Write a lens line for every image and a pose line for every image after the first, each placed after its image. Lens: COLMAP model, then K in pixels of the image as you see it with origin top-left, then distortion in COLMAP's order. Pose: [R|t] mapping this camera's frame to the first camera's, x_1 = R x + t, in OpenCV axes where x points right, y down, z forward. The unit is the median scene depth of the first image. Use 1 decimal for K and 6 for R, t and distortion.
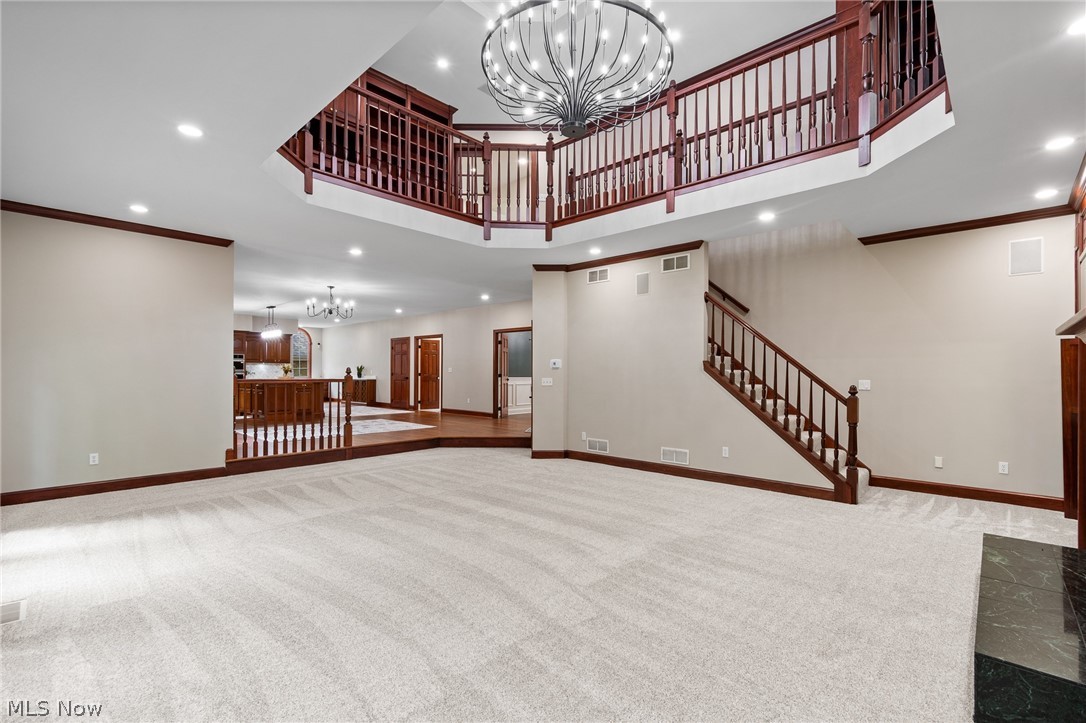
lens RADIAL K [[482.2, 0, 542.9], [0, 482.2, 372.3], [0, 0, 1]] dist [0.003503, -0.001833]
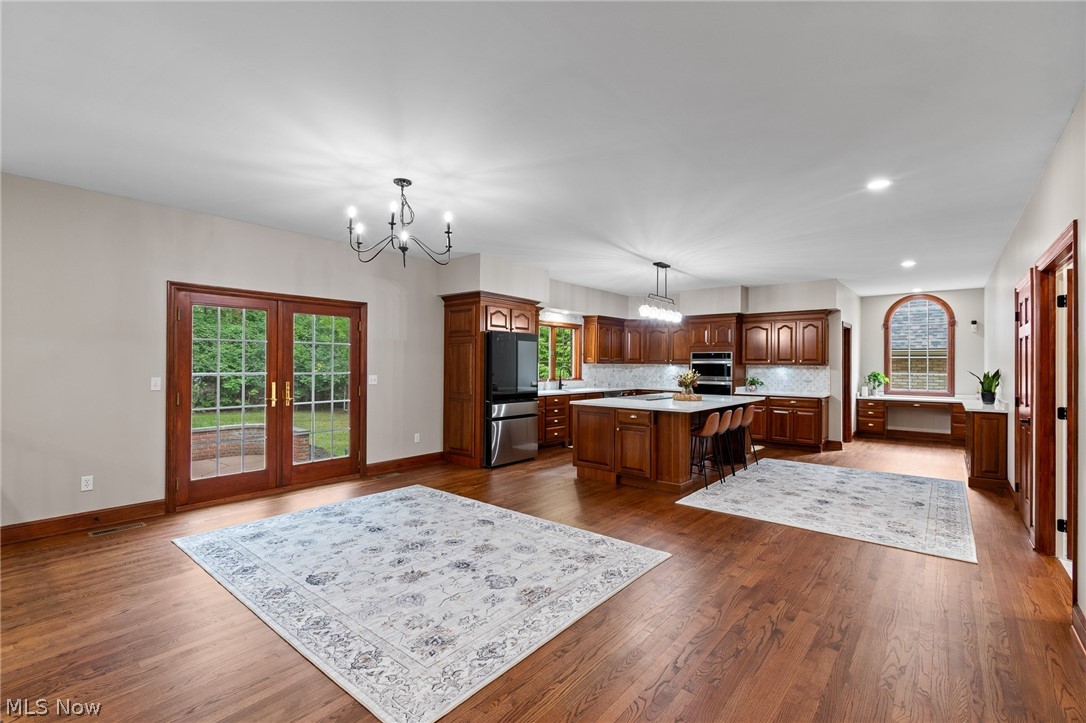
lens RADIAL K [[482.2, 0, 542.3], [0, 482.2, 360.5], [0, 0, 1]] dist [0.003503, -0.001833]
pose [[0.056696, -0.010426, -0.998337, -0.023664], [-0.006076, 0.999923, -0.010788, -0.017768], [0.998373, 0.006677, 0.056628, 0.708612]]
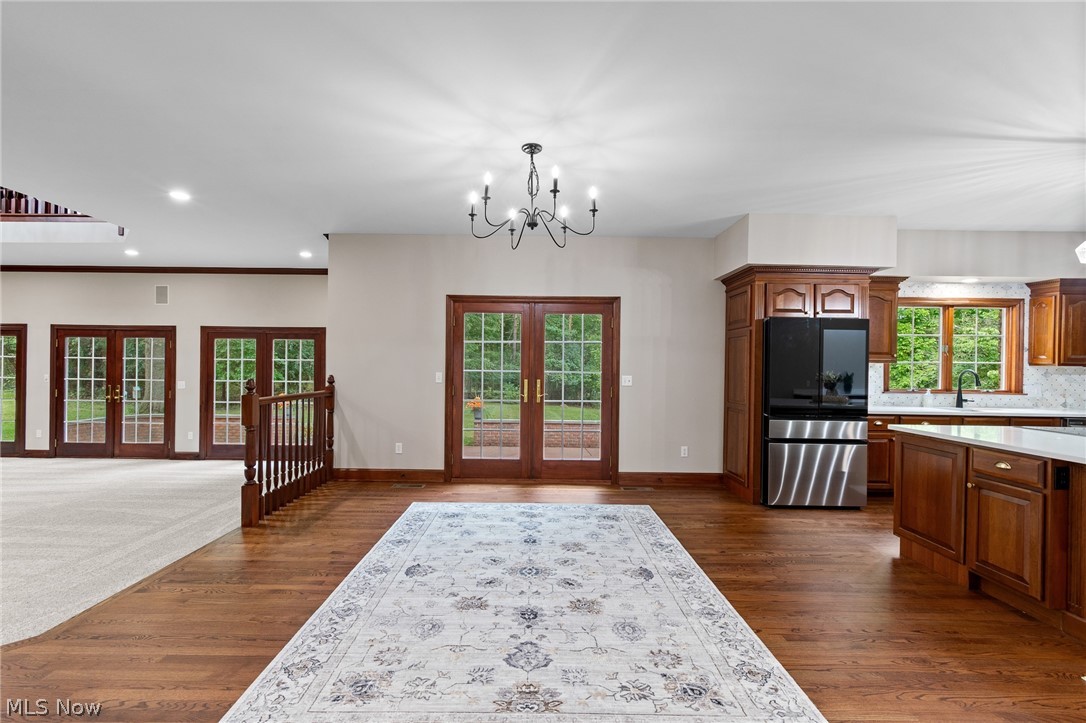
lens RADIAL K [[482.2, 0, 533.4], [0, 482.2, 368.5], [0, 0, 1]] dist [0.003503, -0.001833]
pose [[-0.731666, -0.009692, -0.681594, -0.133967], [-0.015089, 0.999884, 0.001980, -0.013926], [0.681496, 0.011733, -0.731728, 0.813806]]
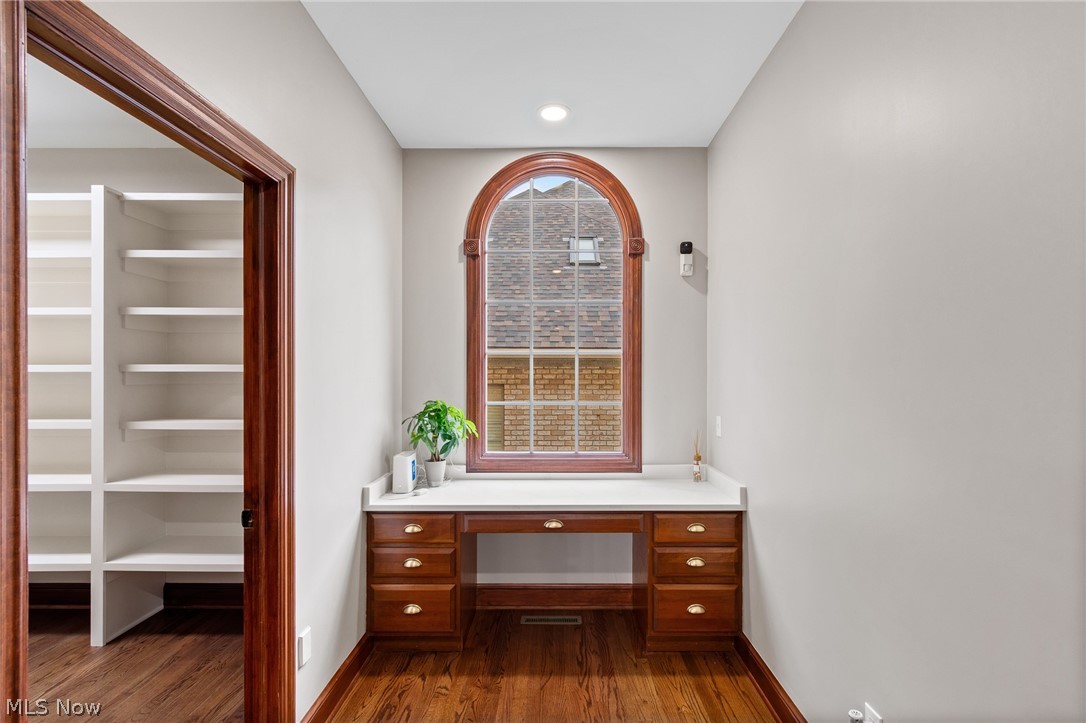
lens RADIAL K [[482.2, 0, 545.6], [0, 482.2, 370.1], [0, 0, 1]] dist [0.003503, -0.001833]
pose [[0.667411, -0.004207, -0.744678, -0.483983], [0.000691, 0.999987, -0.005029, -0.023303], [0.744689, 0.002842, 0.667405, 1.102628]]
